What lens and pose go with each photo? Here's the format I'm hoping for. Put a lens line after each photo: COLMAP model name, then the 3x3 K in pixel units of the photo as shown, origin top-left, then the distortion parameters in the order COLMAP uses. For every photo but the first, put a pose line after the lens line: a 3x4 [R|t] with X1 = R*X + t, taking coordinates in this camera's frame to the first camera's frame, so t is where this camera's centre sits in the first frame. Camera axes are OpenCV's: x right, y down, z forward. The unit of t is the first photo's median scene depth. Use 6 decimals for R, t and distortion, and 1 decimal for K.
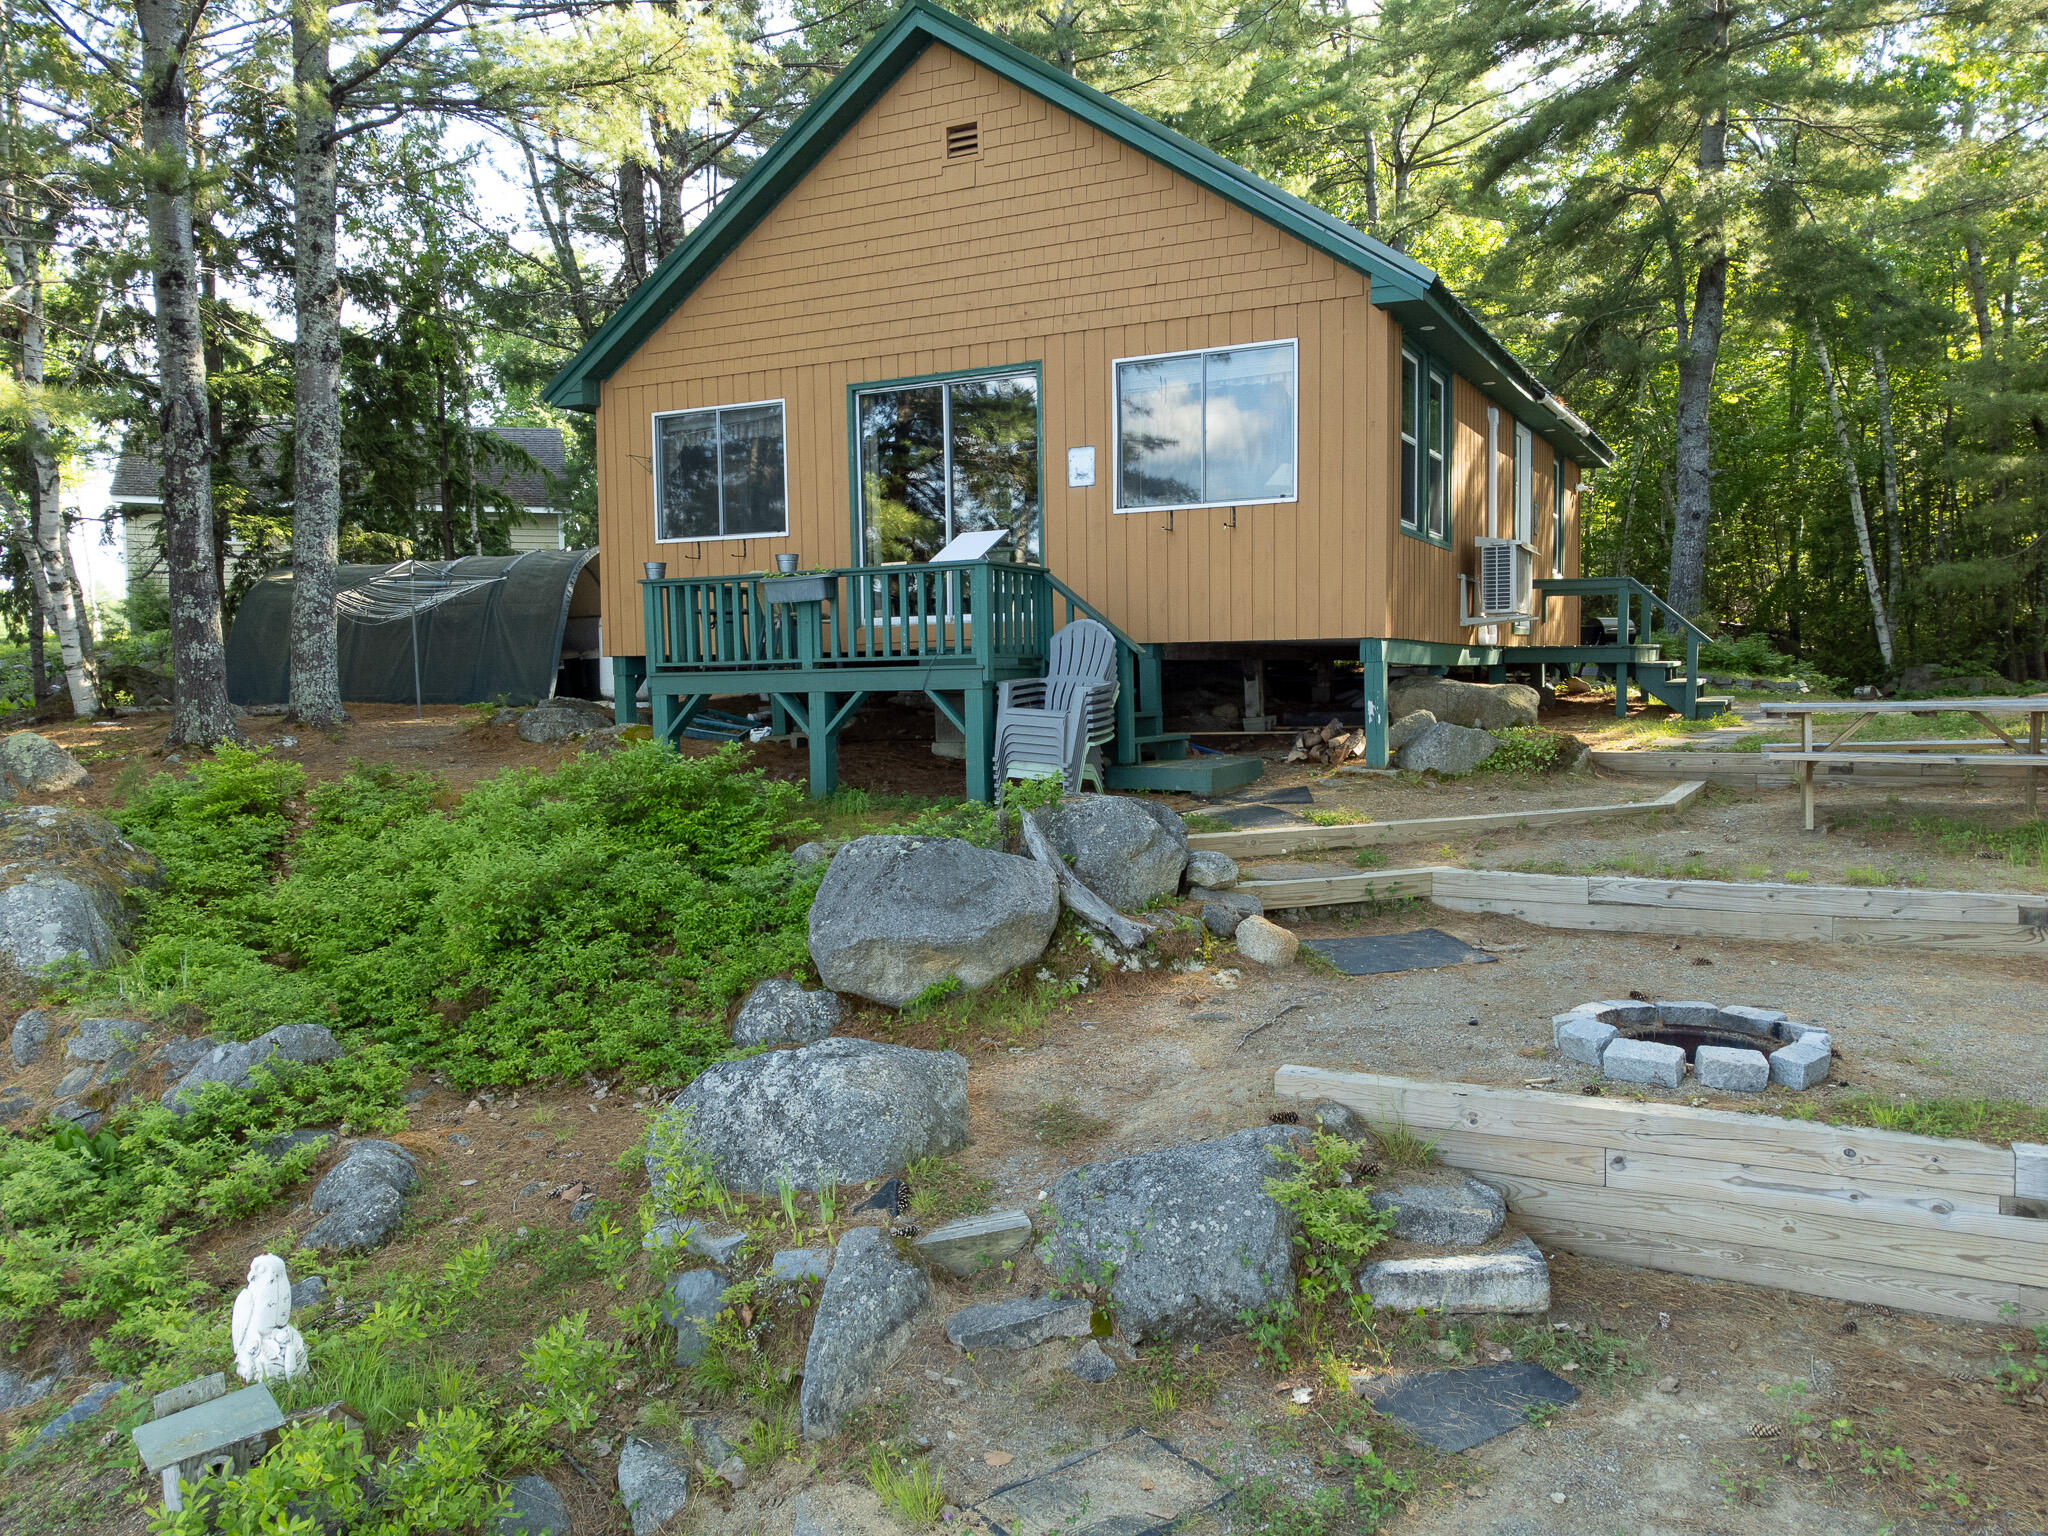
lens RADIAL K [[1532.3, 0, 1017.2], [0, 1532.3, 773.4], [0, 0, 1]] dist [0.029136, 0.000738]
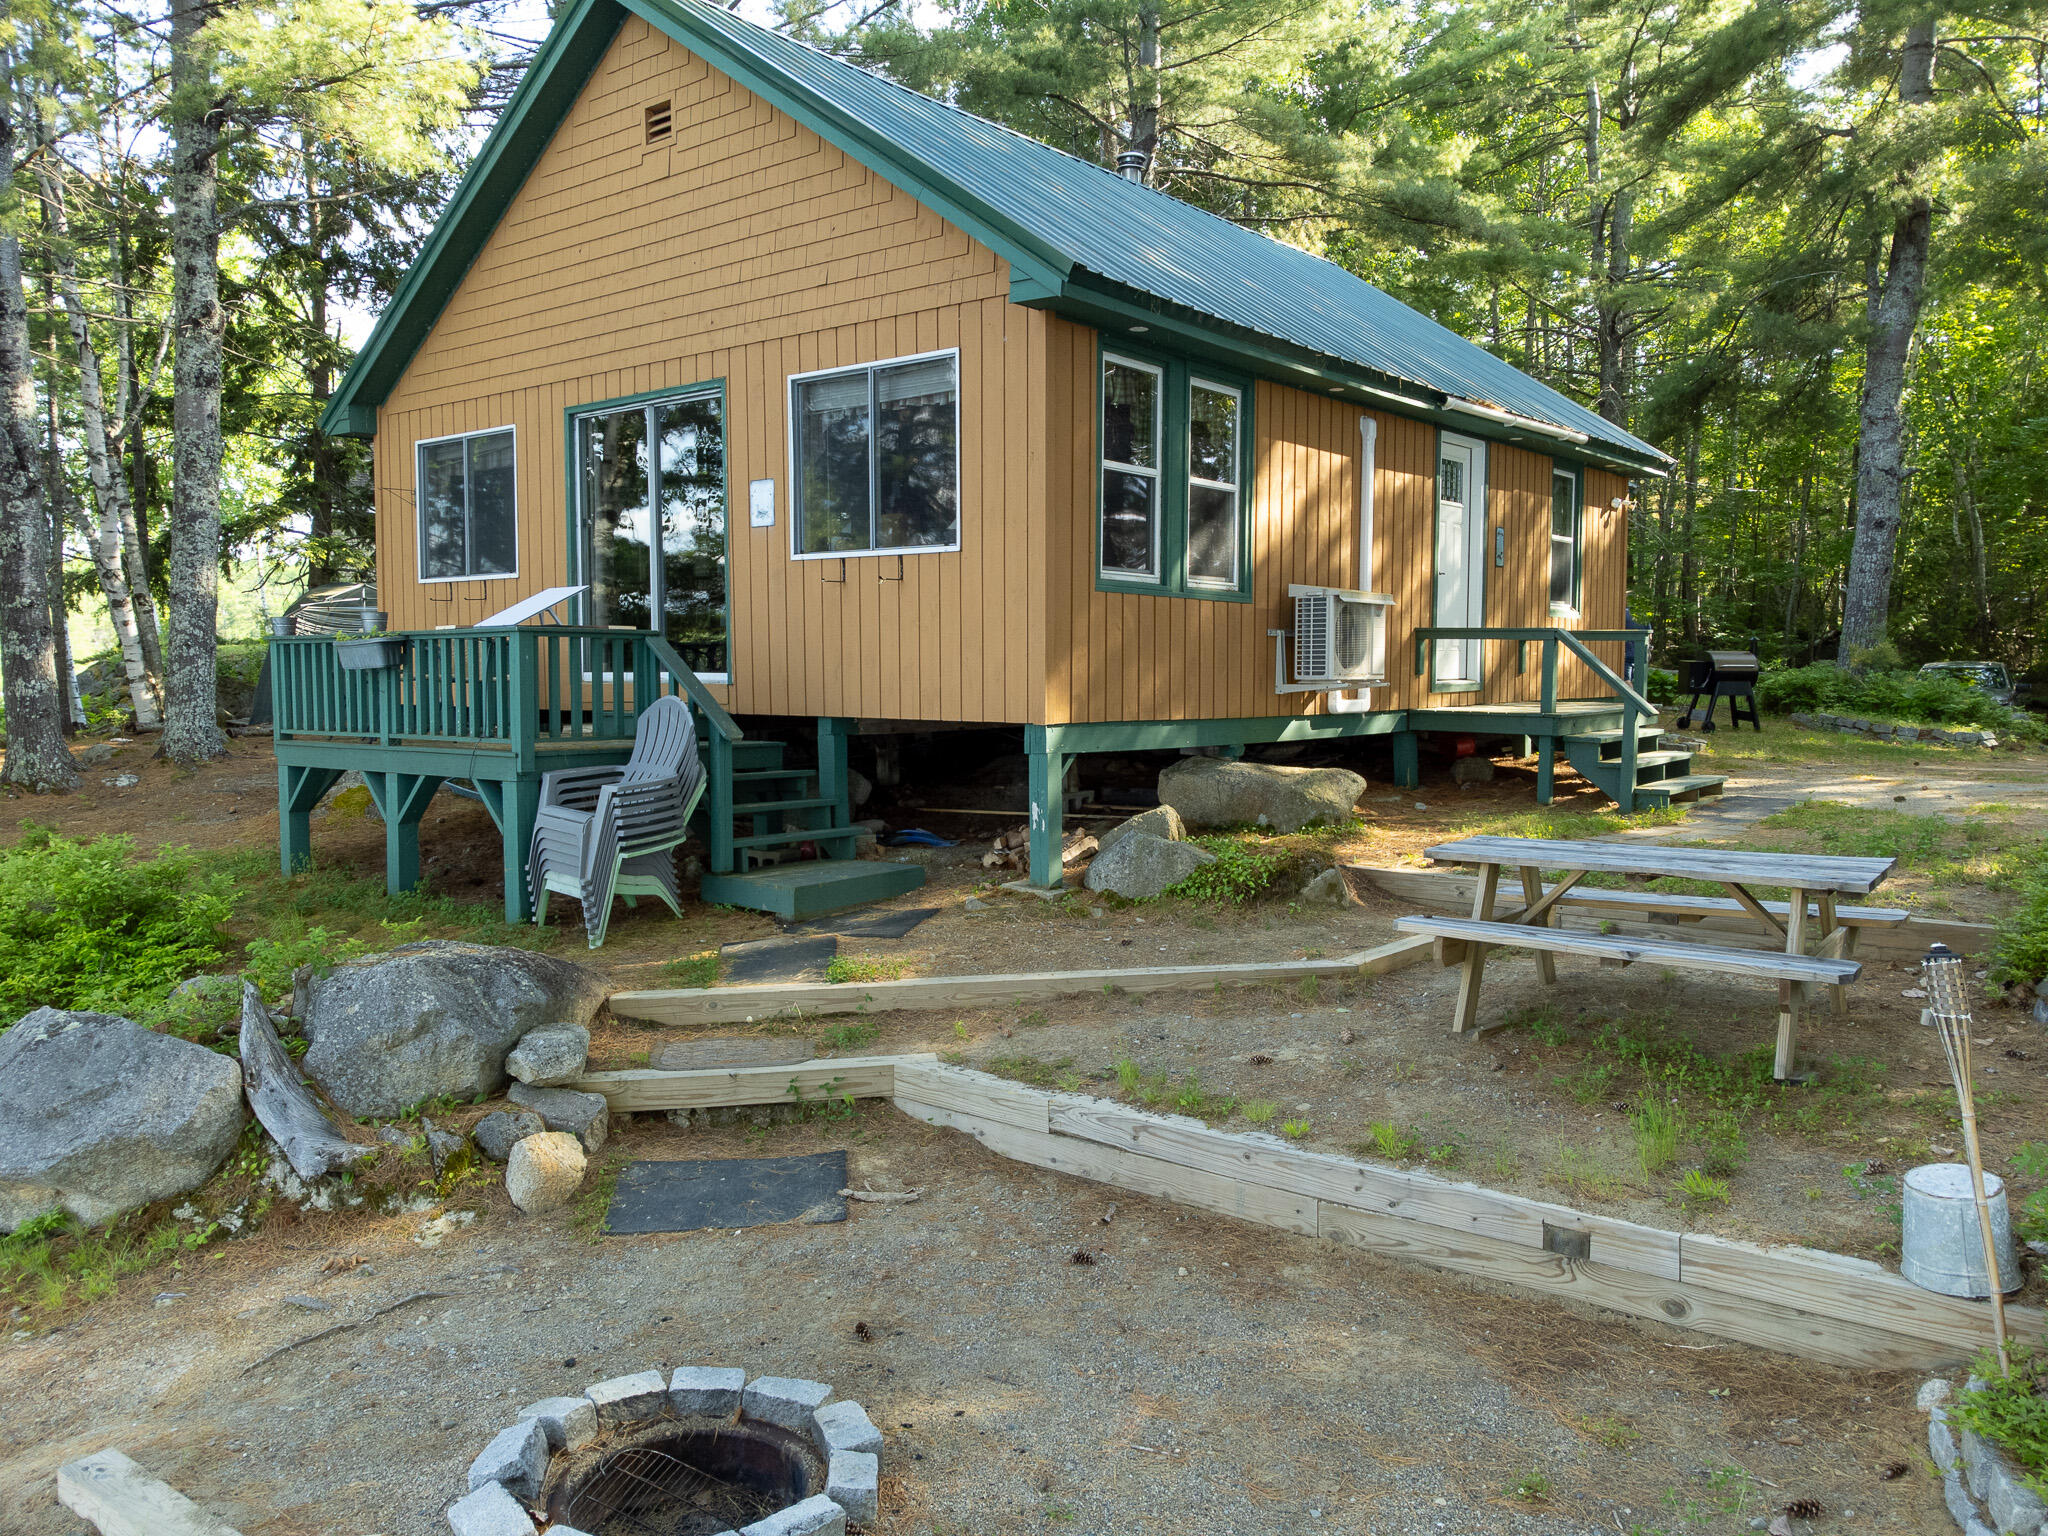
lens RADIAL K [[1532.3, 0, 1016.8], [0, 1532.3, 763.7], [0, 0, 1]] dist [0.029136, 0.000738]
pose [[0.978228, 0.027892, -0.205648, 0.350589], [-0.027533, 0.999610, 0.004606, -0.064648], [0.205696, 0.001157, 0.978615, 0.204061]]
